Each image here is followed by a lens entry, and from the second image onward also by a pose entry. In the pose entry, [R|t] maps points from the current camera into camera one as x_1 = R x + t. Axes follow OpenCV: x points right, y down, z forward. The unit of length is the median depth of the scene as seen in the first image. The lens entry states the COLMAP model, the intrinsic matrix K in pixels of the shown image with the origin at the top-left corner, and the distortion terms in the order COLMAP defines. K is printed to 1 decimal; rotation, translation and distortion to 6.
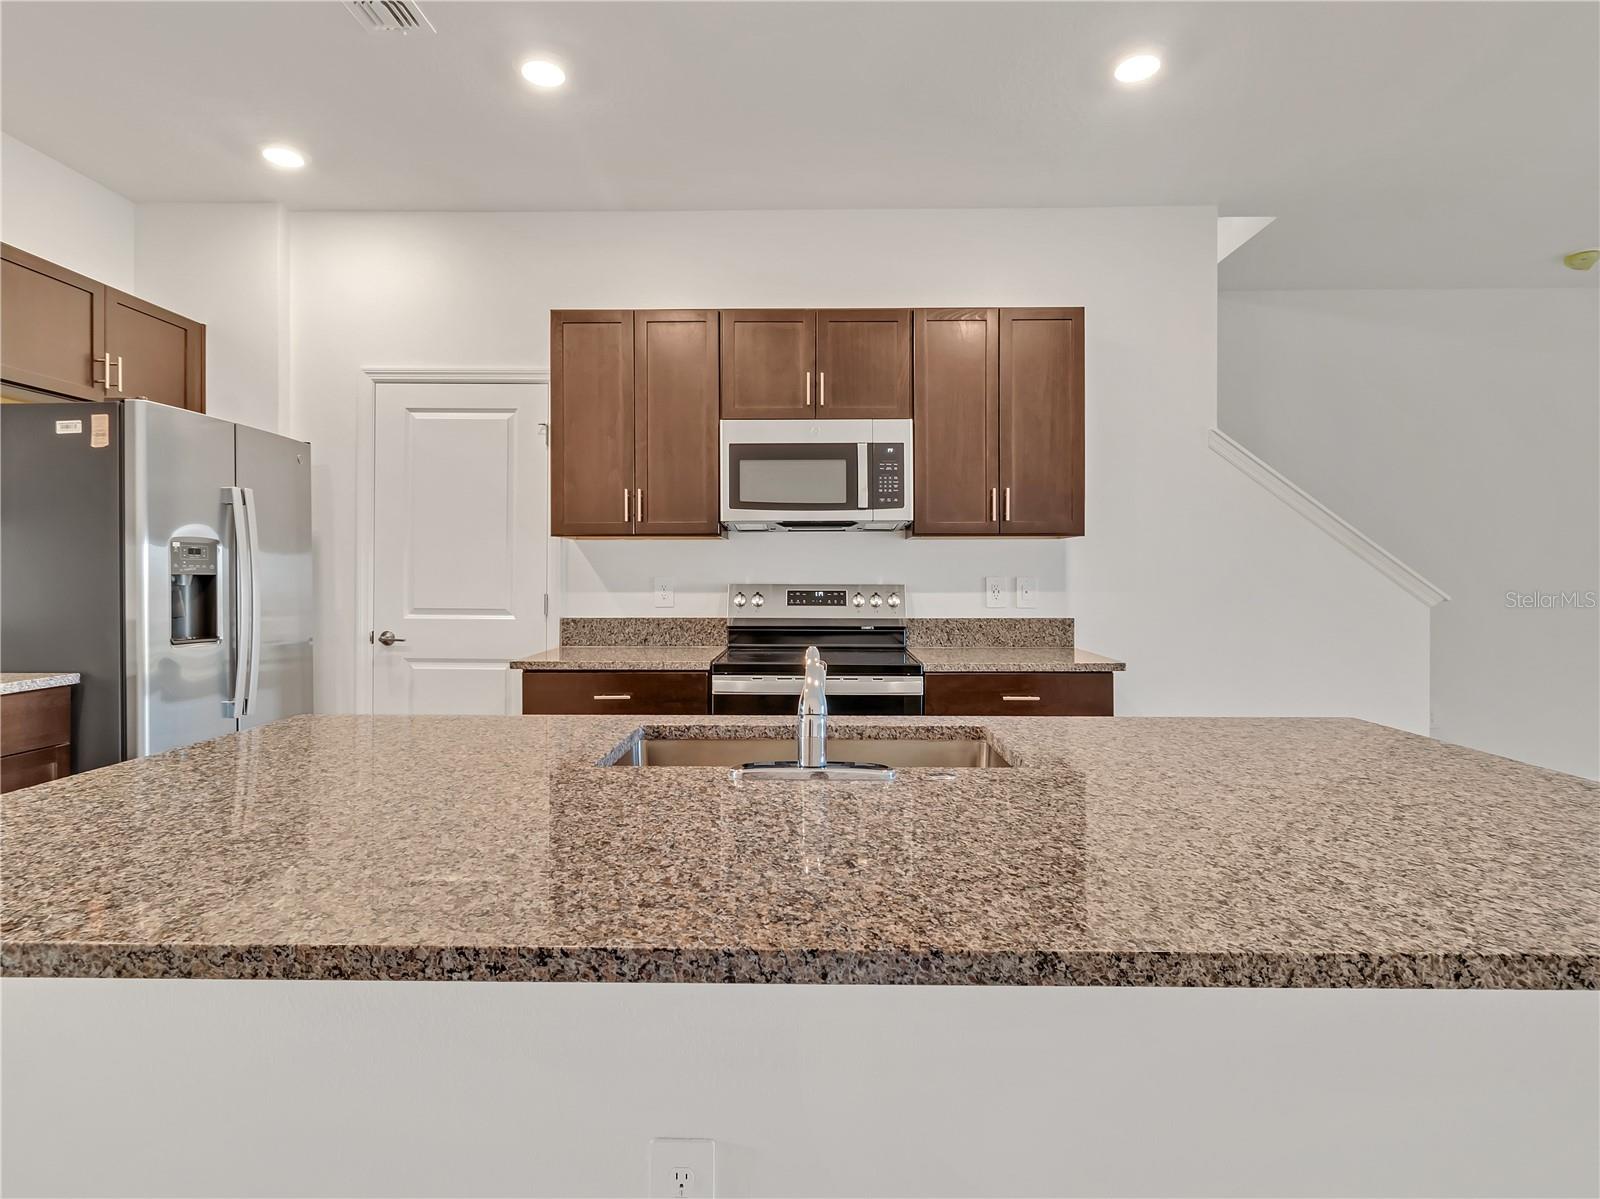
lens RADIAL K [[843.7, 0, 799.1], [0, 843.7, 583.4], [0, 0, 1]] dist [0.001264, 0.000207]
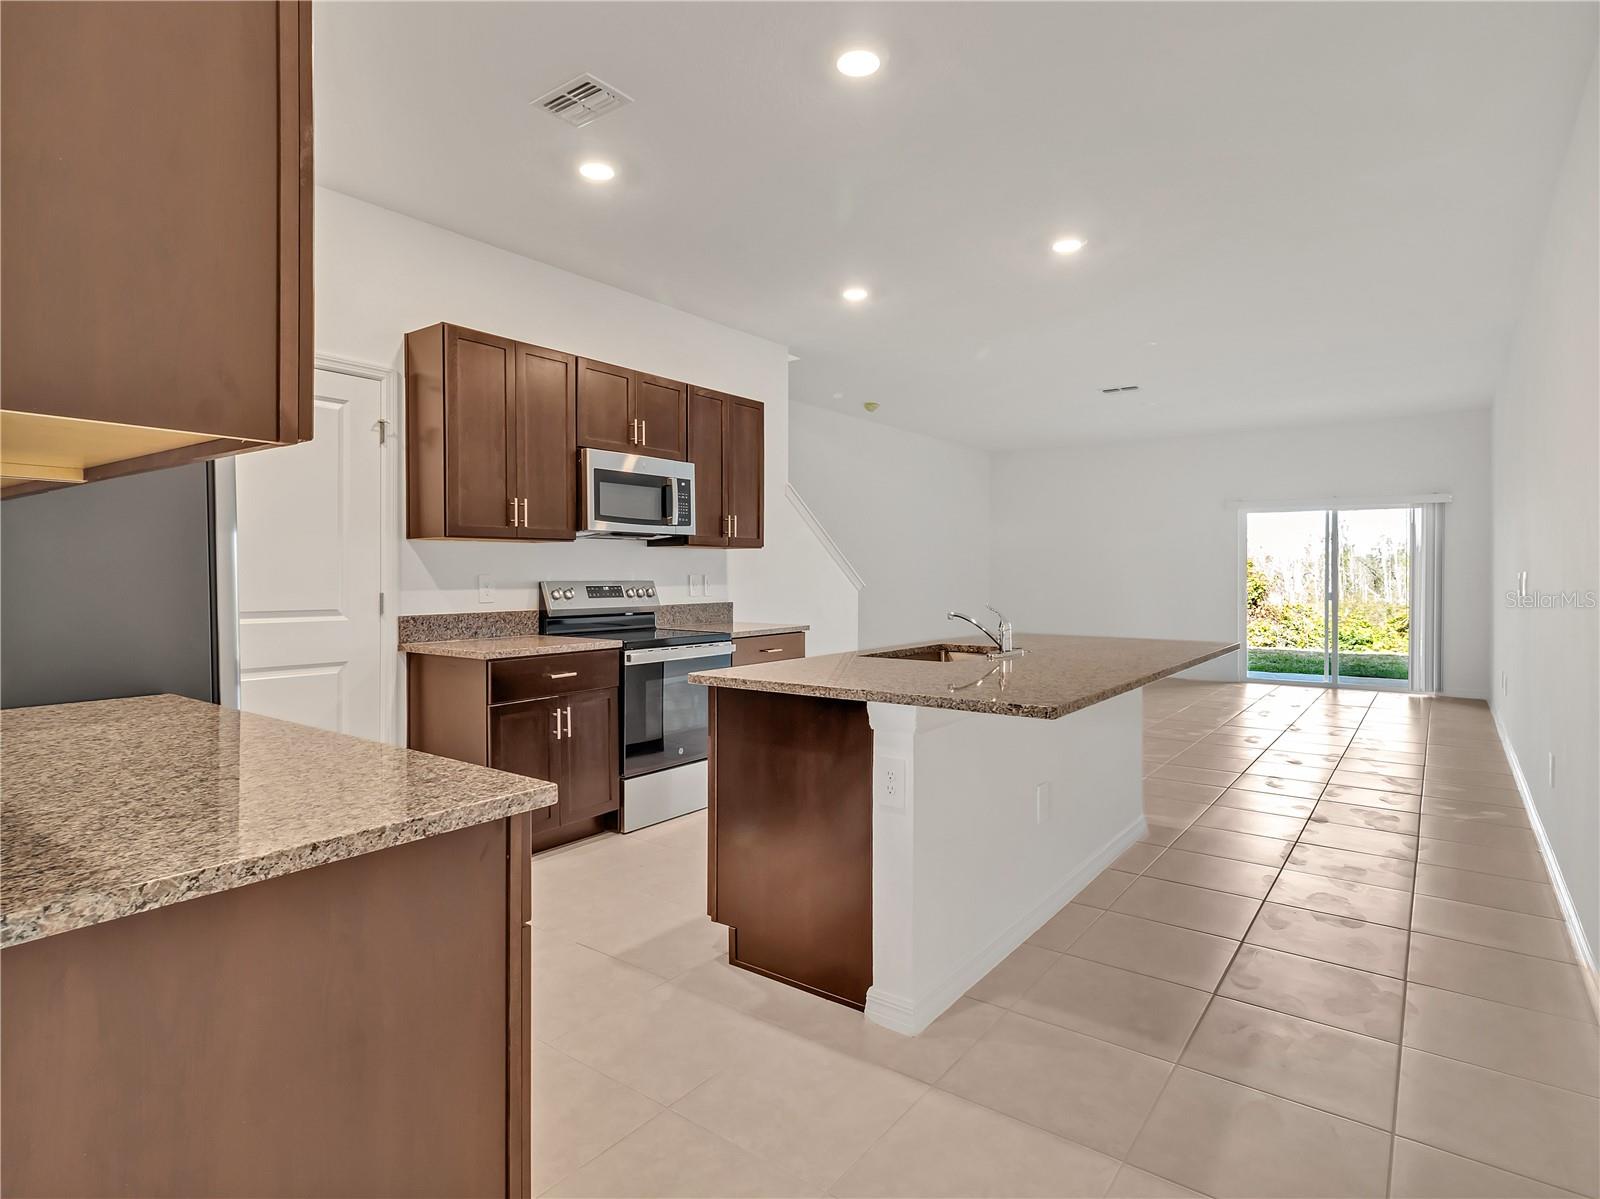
lens RADIAL K [[869.4, 0, 800.2], [0, 869.4, 571.5], [0, 0, 1]] dist [-0.002264, -0.000392]
pose [[0.578546, 0.001198, 0.815649, -0.932058], [0.009500, 0.999921, -0.008208, 0.000651], [-0.815595, 0.012497, 0.578489, 0.010586]]
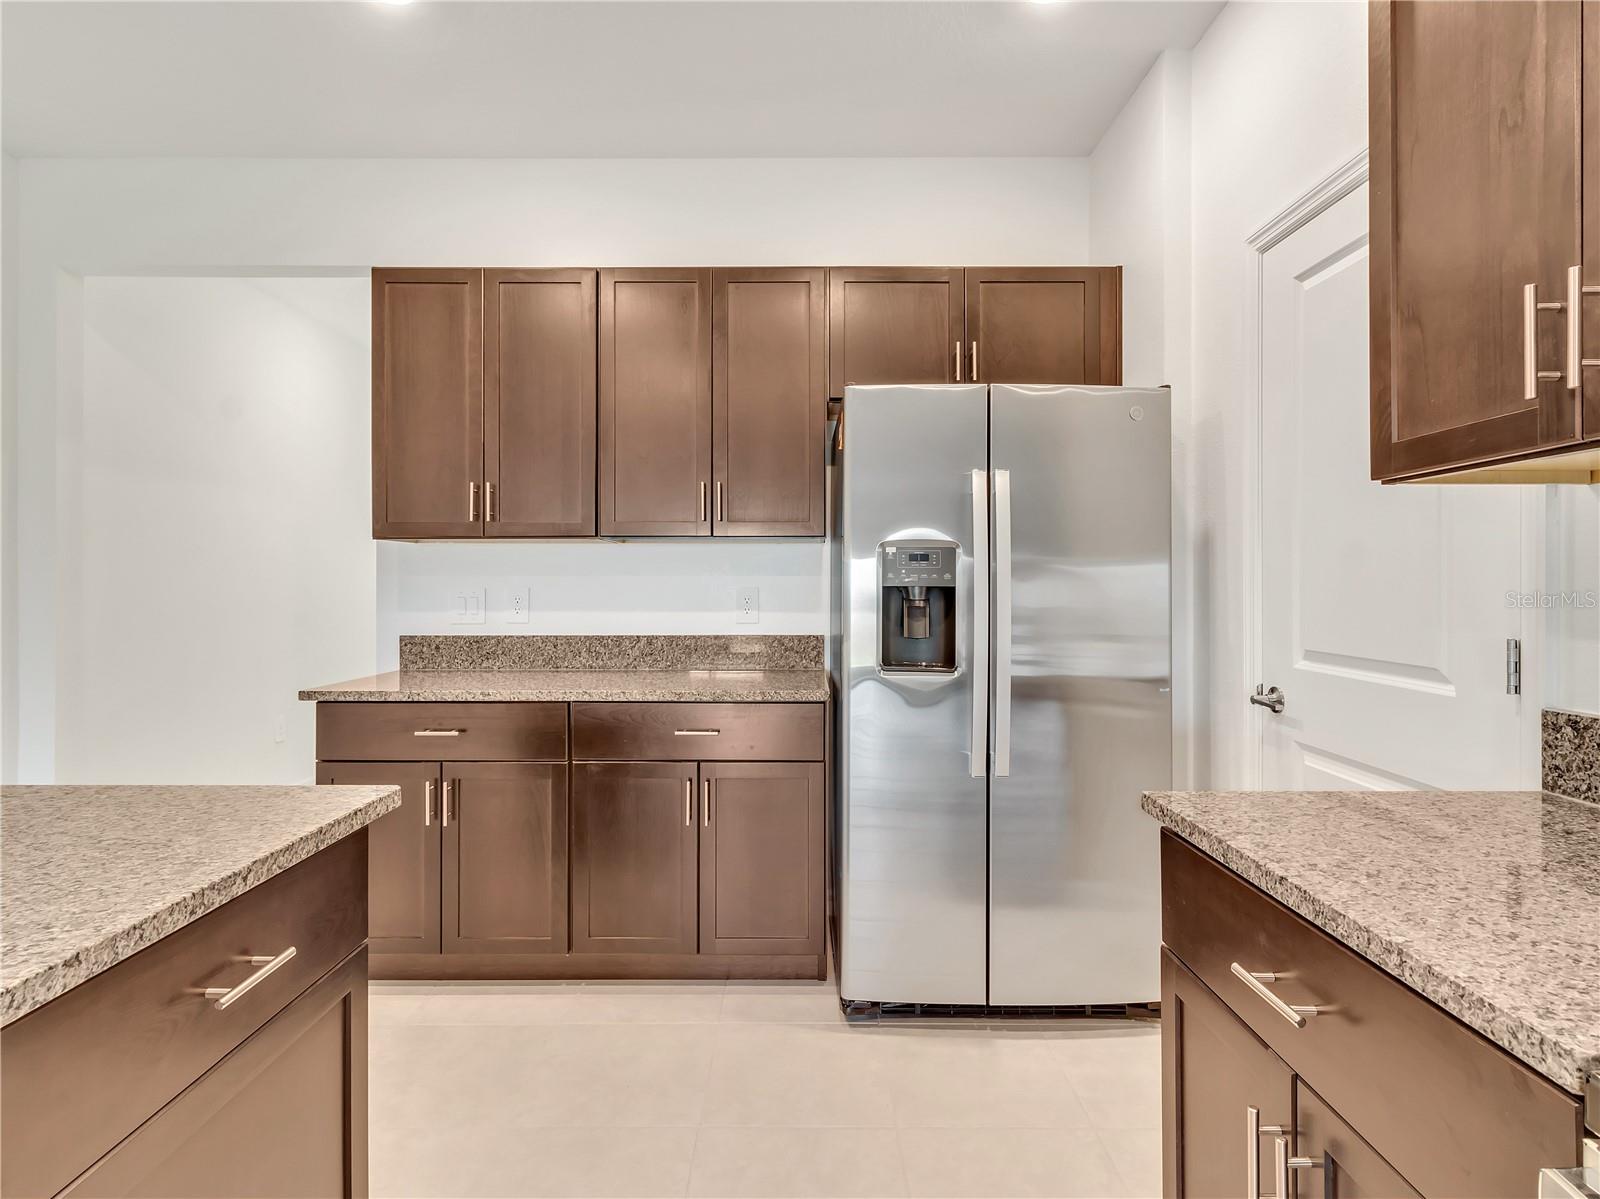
lens RADIAL K [[843.7, 0, 799.1], [0, 843.7, 583.4], [0, 0, 1]] dist [0.001264, 0.000207]
pose [[0.023245, -0.001145, -0.999729, 0.073263], [-0.008643, 0.999962, -0.001346, -0.009574], [0.999692, 0.008672, 0.023234, 0.742298]]
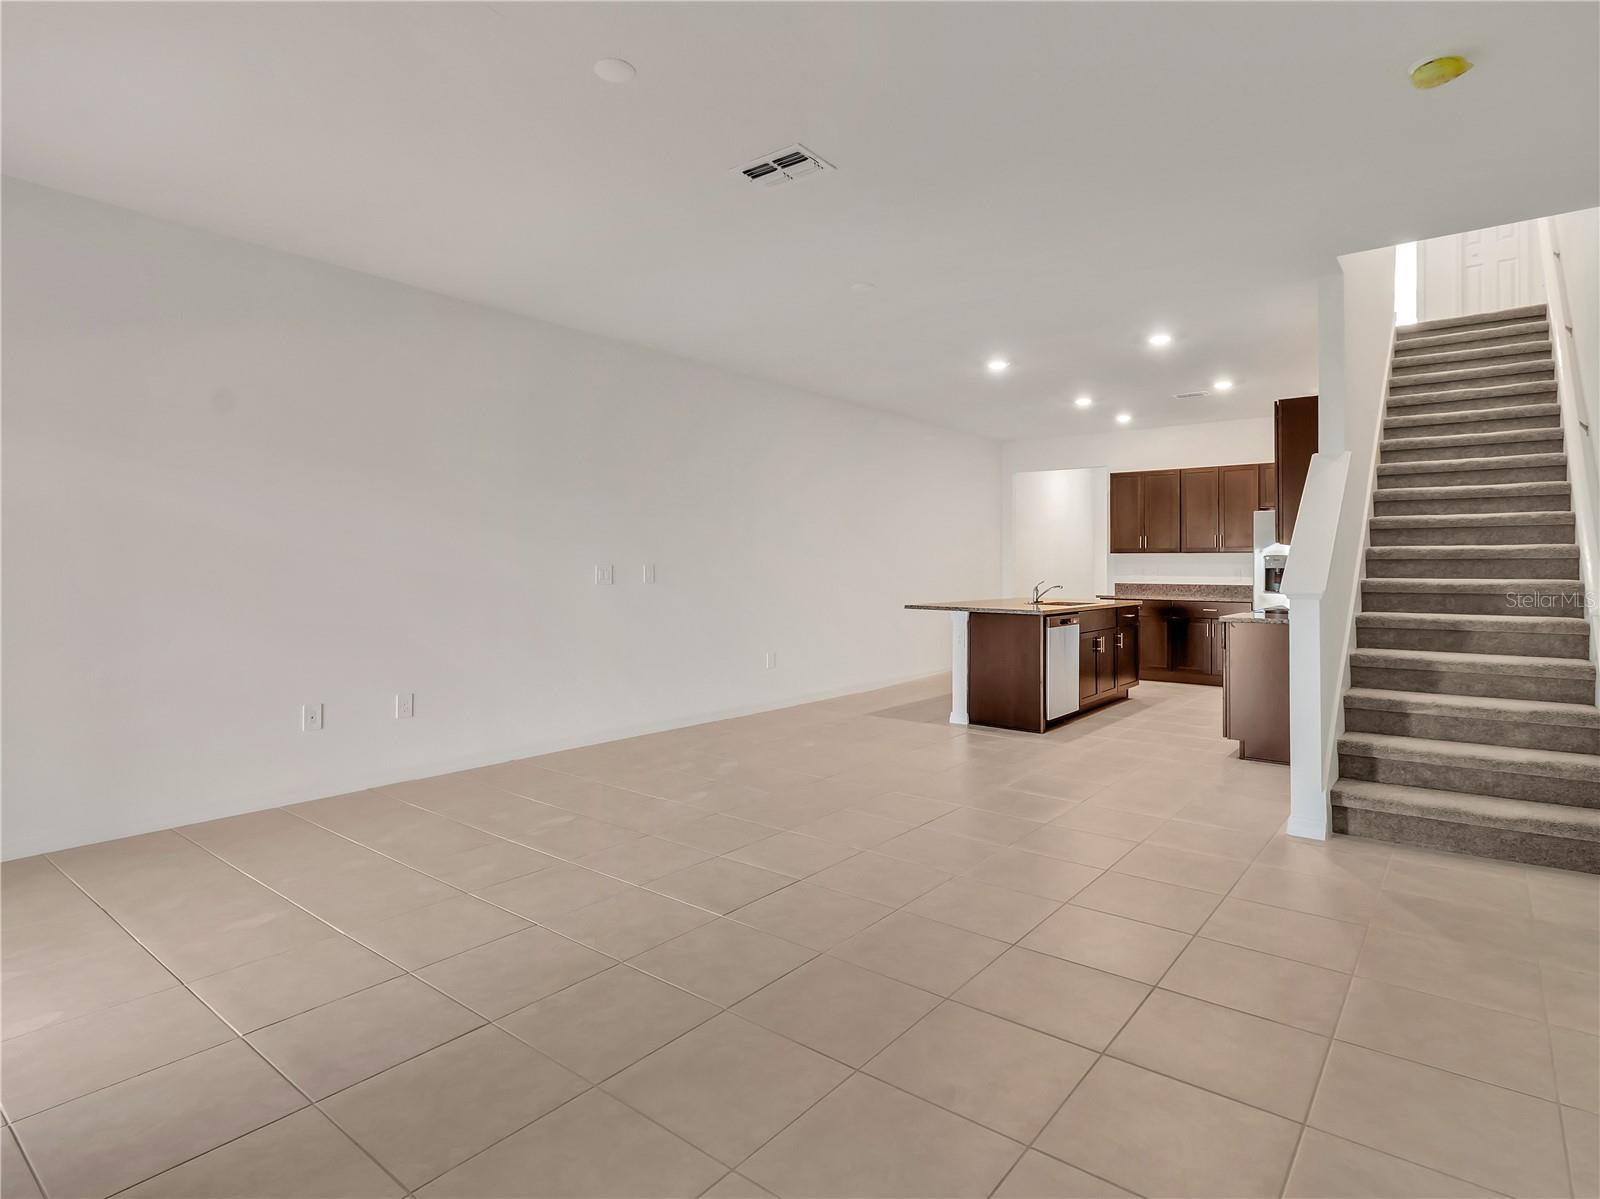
lens RADIAL K [[869.4, 0, 800.2], [0, 869.4, 571.5], [0, 0, 1]] dist [-0.002264, -0.000392]
pose [[-0.605938, 0.002296, -0.795508, 2.202465], [-0.009891, 0.999897, 0.010420, -0.010996], [0.795450, 0.014182, -0.605853, 1.283982]]
